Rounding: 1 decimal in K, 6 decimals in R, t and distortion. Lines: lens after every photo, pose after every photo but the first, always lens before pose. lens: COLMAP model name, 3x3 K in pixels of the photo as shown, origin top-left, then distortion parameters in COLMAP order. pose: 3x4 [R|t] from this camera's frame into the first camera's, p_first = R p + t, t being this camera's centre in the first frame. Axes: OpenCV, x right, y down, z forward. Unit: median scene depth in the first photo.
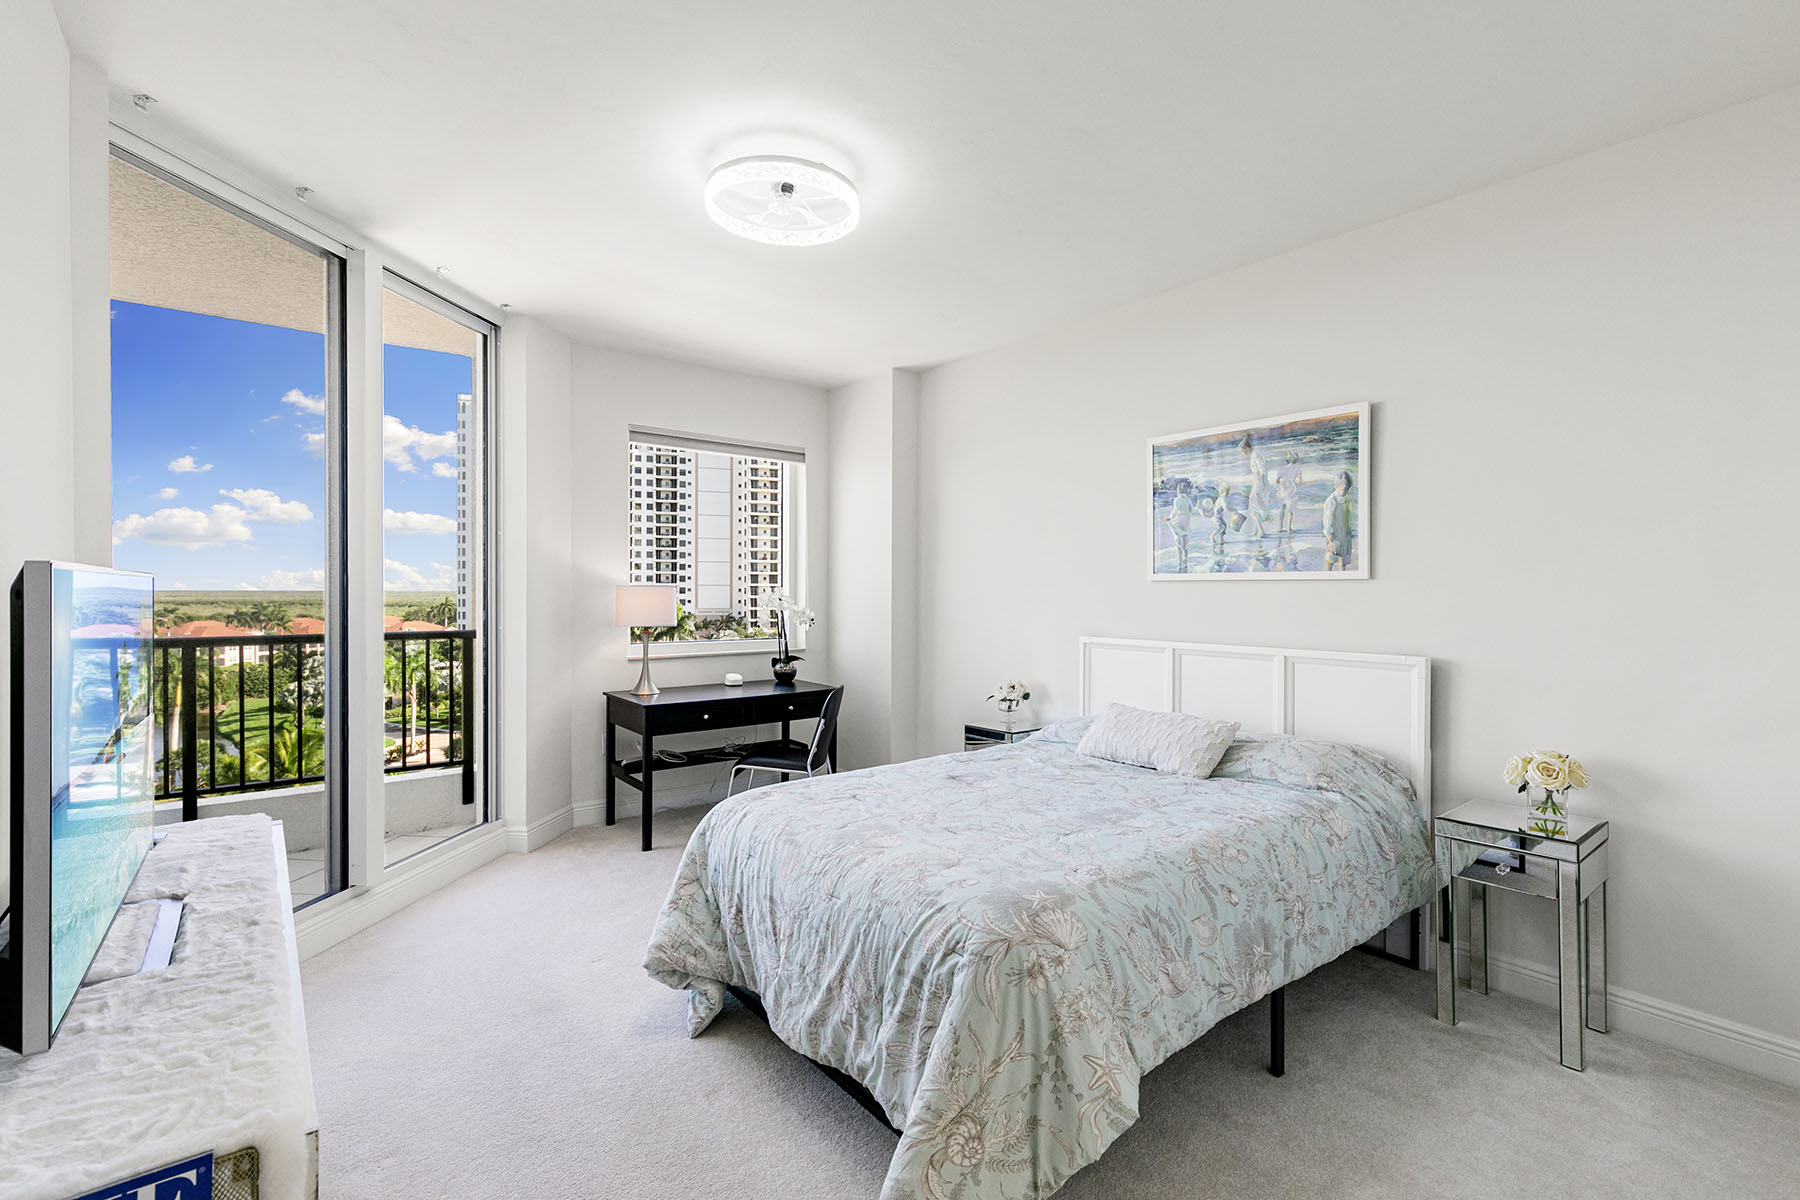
lens RADIAL K [[811.8, 0, 892.0], [0, 811.8, 603.3], [0, 0, 1]] dist [0.012333, -0.002237]
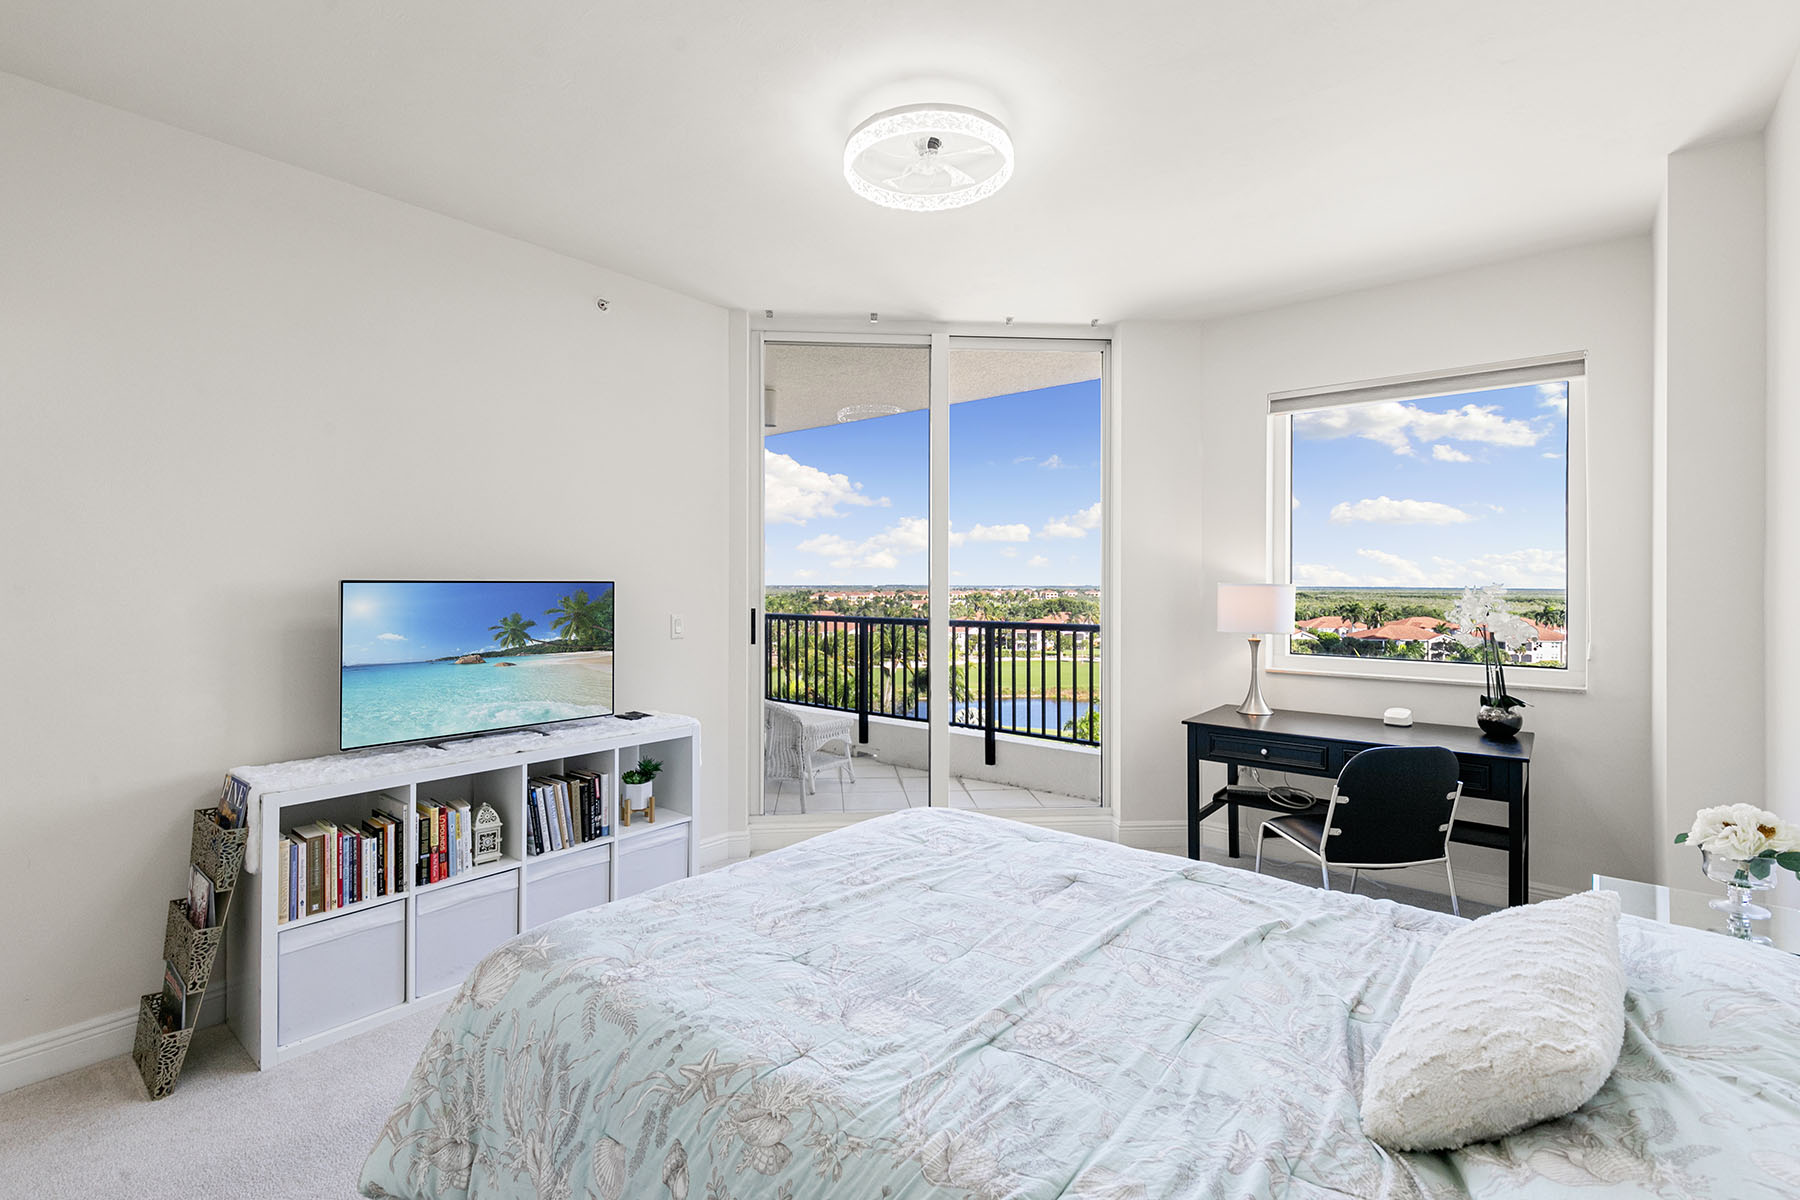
lens RADIAL K [[811.8, 0, 900.0], [0, 811.8, 581.2], [0, 0, 1]] dist [0.012333, -0.002237]
pose [[0.210066, -0.006660, -0.977664, 0.421114], [-0.017148, 0.999798, -0.010495, -0.009116], [0.977537, 0.018970, 0.209910, 0.447527]]
